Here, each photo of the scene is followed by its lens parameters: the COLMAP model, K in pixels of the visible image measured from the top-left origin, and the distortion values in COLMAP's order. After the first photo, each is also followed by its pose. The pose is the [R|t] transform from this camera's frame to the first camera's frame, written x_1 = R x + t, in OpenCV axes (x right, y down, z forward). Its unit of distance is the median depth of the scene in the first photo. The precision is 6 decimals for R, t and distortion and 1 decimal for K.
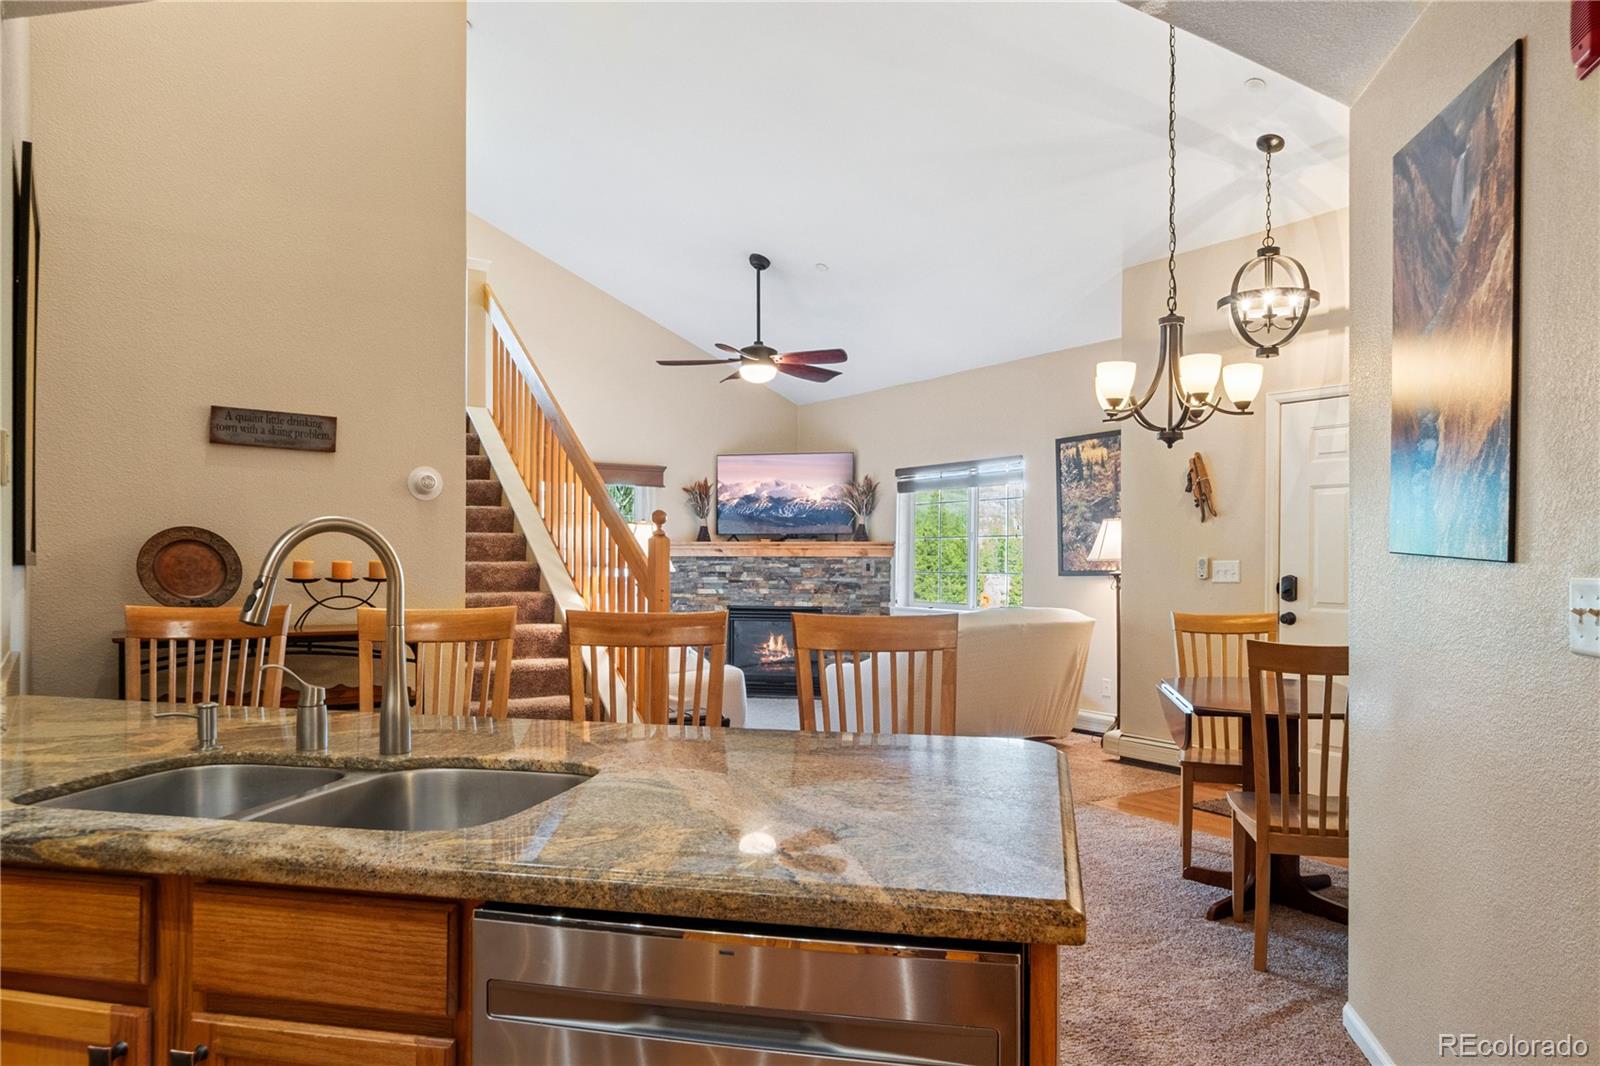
lens RADIAL K [[1012.9, 0, 786.2], [0, 1012.9, 542.4], [0, 0, 1]] dist [-0.011813, -0.000765]
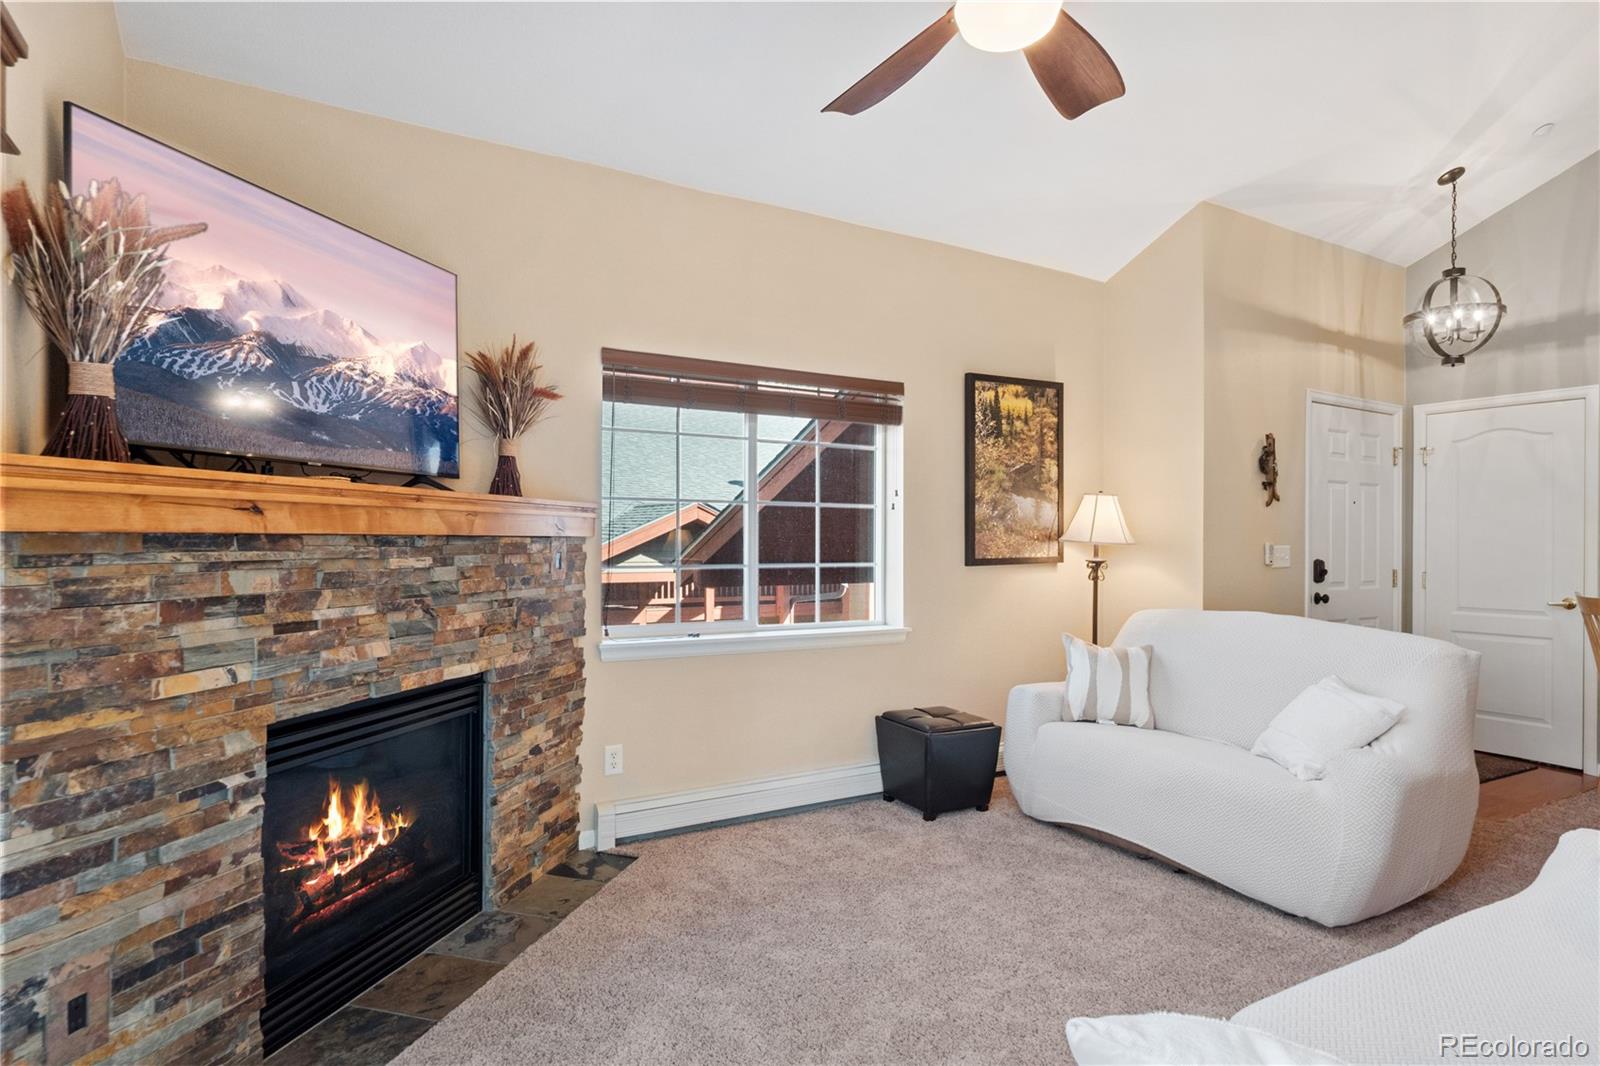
lens RADIAL K [[851.7, 0, 790.1], [0, 851.7, 534.0], [0, 0, 1]] dist [-0.000979, -0.006550]
pose [[0.075776, 0.003884, 0.997117, -0.266185], [-0.022551, 0.999743, -0.002181, 0.011450], [-0.996870, -0.022320, 0.075844, 0.857612]]
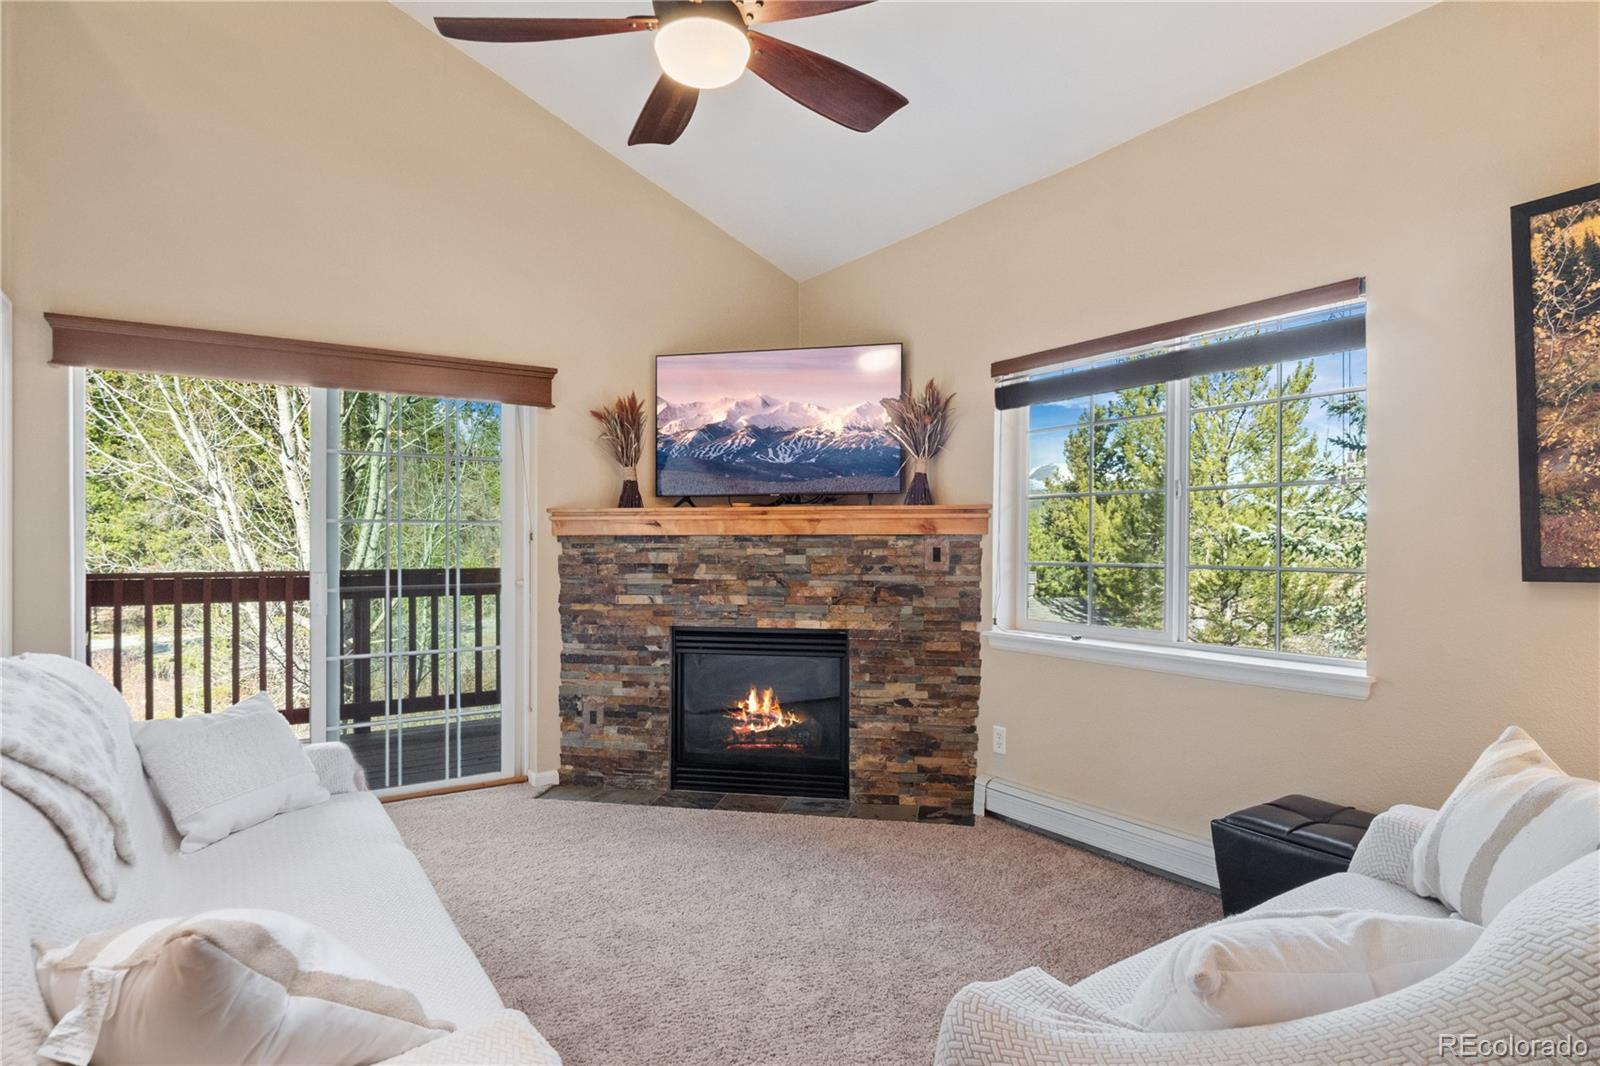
lens RADIAL K [[851.7, 0, 797.2], [0, 851.7, 546.1], [0, 0, 1]] dist [-0.000979, -0.006550]
pose [[0.999989, -0.004040, -0.002521, 0.010302], [0.004110, 0.999595, 0.028148, 0.007471], [0.002406, -0.028158, 0.999601, 0.553683]]
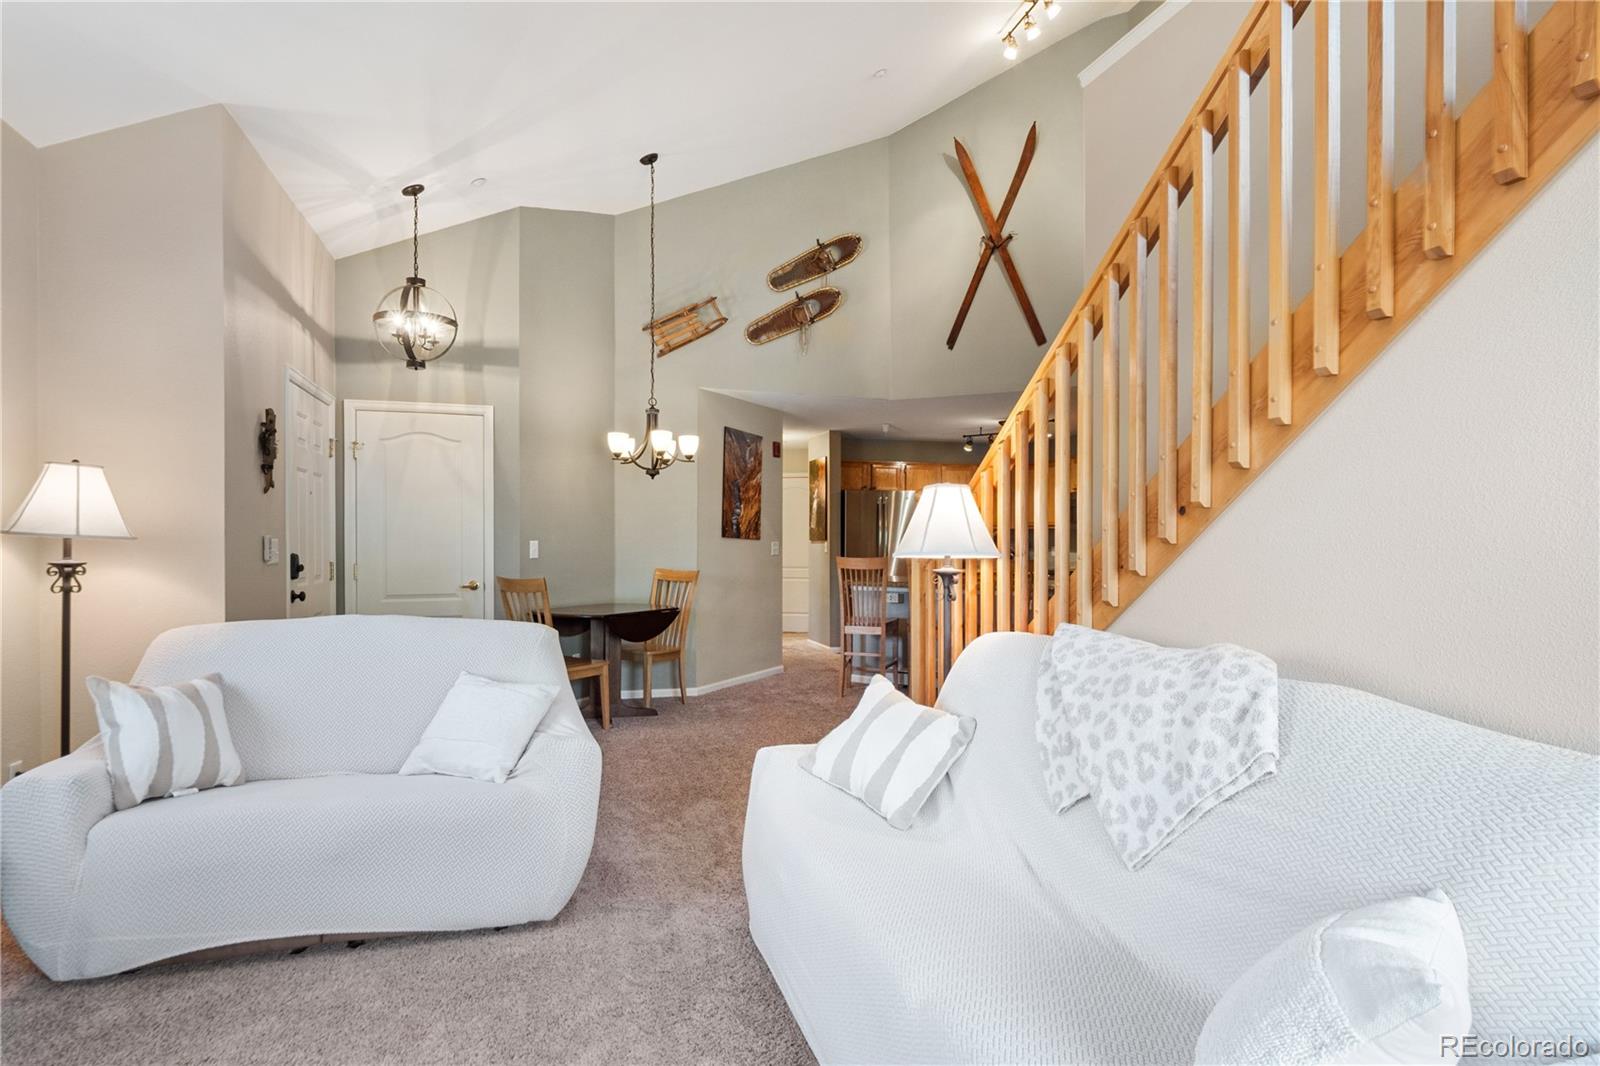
lens RADIAL K [[851.7, 0, 798.9], [0, 851.7, 544.0], [0, 0, 1]] dist [-0.000979, -0.006550]
pose [[-0.953436, -0.005982, 0.301537, -0.132327], [-0.008854, 0.999928, -0.008160, 0.014548], [-0.301466, -0.010450, -0.953420, 0.943261]]
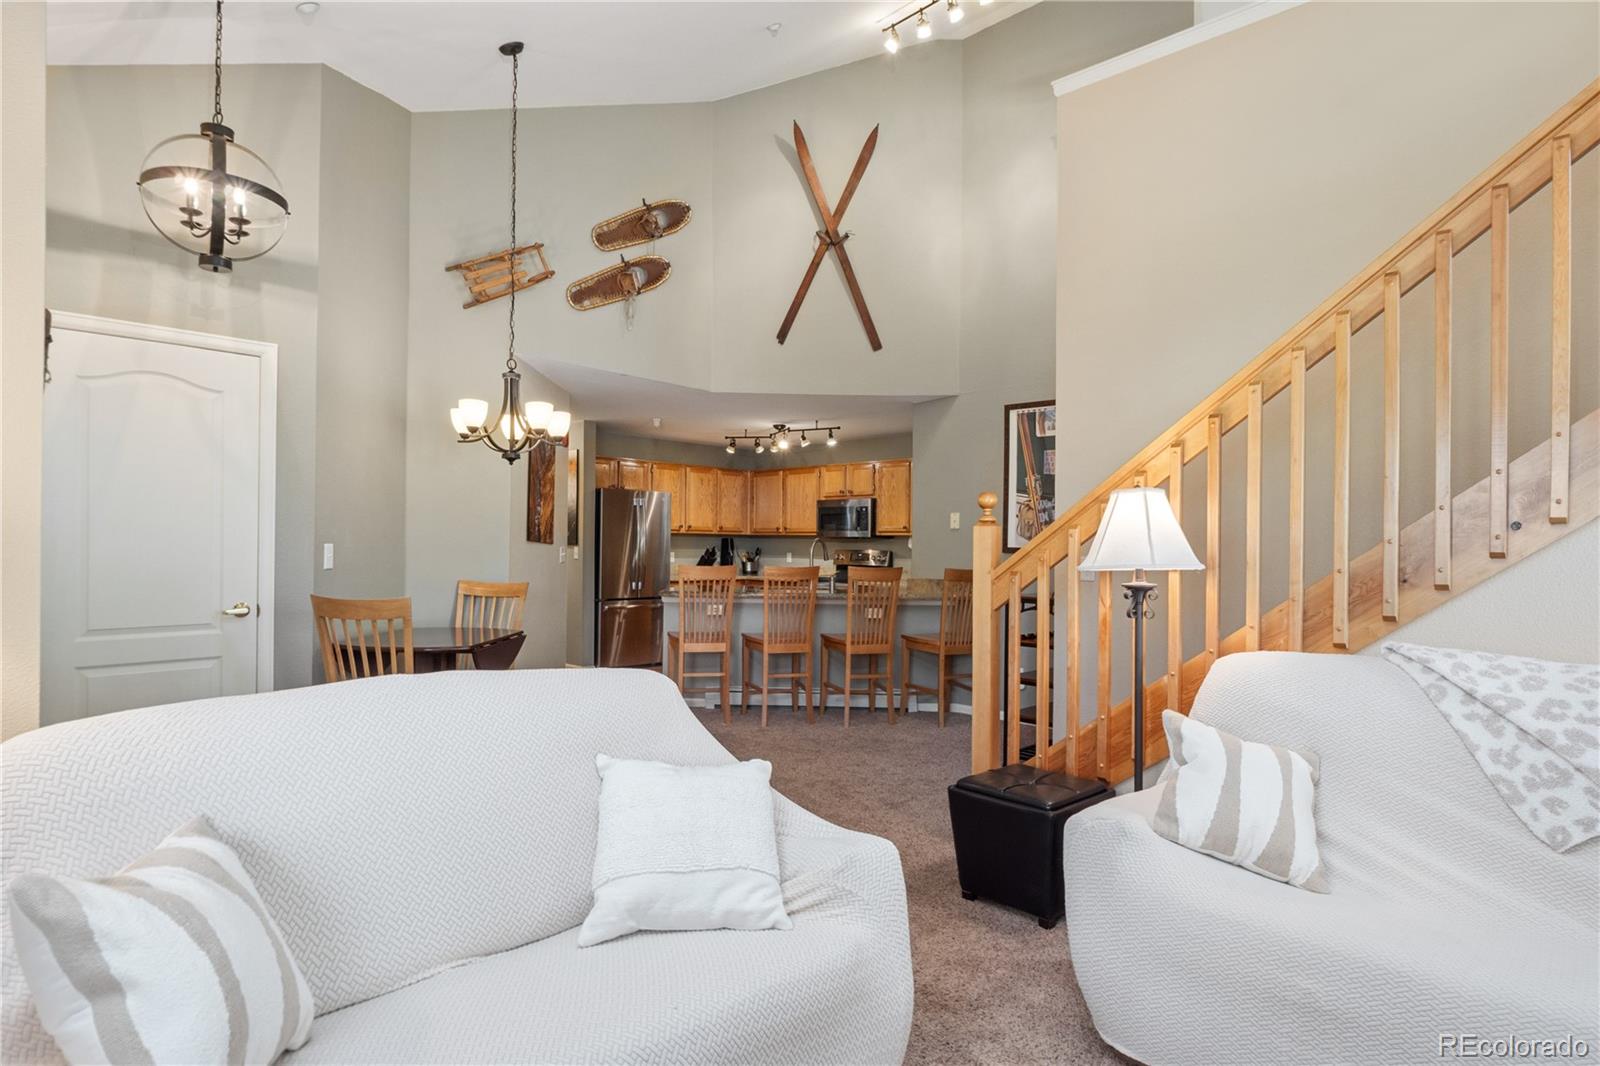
lens RADIAL K [[851.7, 0, 789.2], [0, 851.7, 540.2], [0, 0, 1]] dist [-0.000979, -0.006550]
pose [[-0.983354, -0.015912, -0.181005, 0.091467], [-0.011847, 0.999653, -0.023518, 0.014678], [0.181316, -0.020982, -0.983201, 0.877892]]
